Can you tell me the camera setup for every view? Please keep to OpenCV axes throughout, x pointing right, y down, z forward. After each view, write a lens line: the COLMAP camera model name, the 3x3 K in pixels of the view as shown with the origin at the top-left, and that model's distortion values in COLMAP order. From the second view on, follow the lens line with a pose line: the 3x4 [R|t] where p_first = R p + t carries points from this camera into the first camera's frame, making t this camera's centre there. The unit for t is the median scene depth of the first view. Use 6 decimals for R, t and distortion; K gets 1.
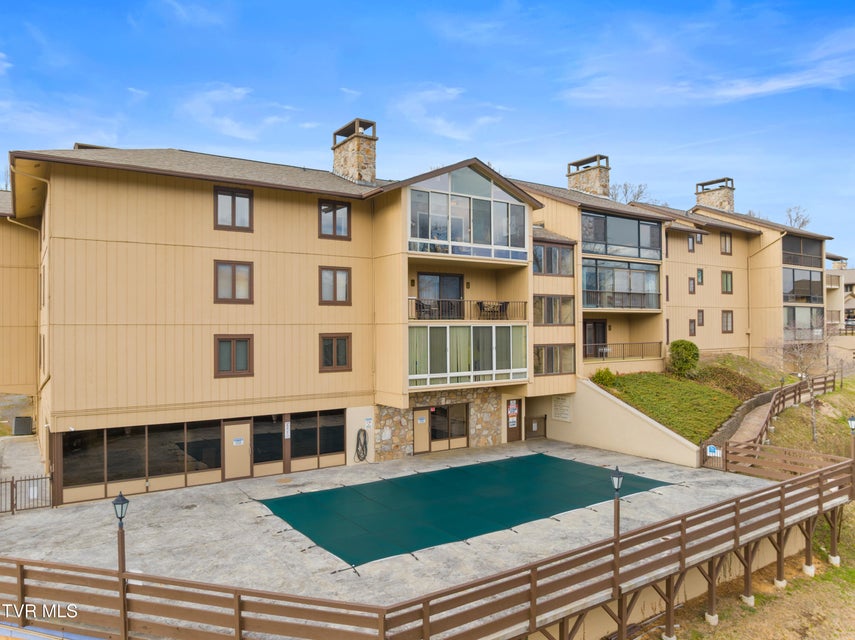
lens RADIAL K [[606.2, 0, 418.1], [0, 606.2, 304.3], [0, 0, 1]] dist [-0.042695, 0.006984]
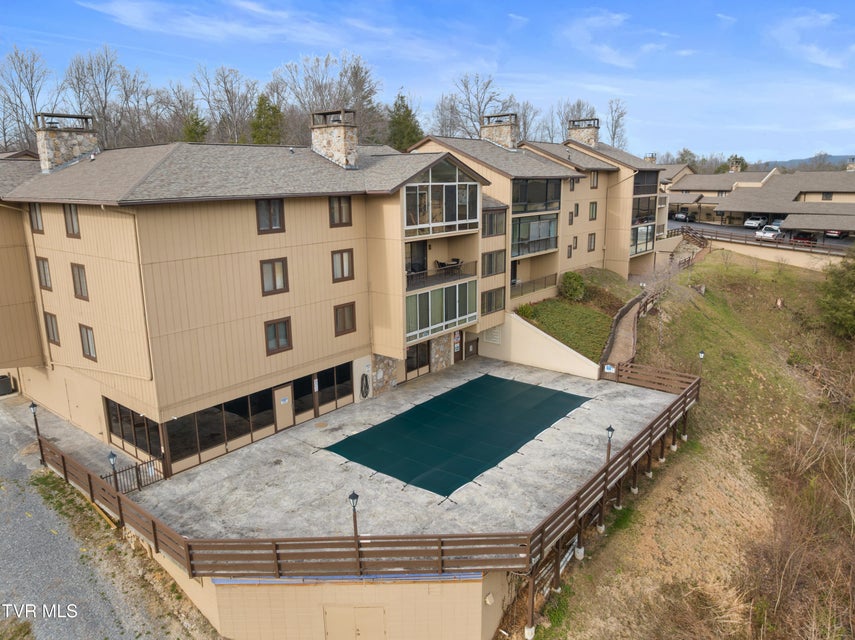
lens RADIAL K [[606.2, 0, 416.0], [0, 606.2, 294.1], [0, 0, 1]] dist [-0.042695, 0.006984]
pose [[0.958513, -0.060752, 0.278501, -0.338502], [-0.002602, 0.975120, 0.221664, -0.244182], [-0.285038, -0.213193, 0.934506, -0.187058]]
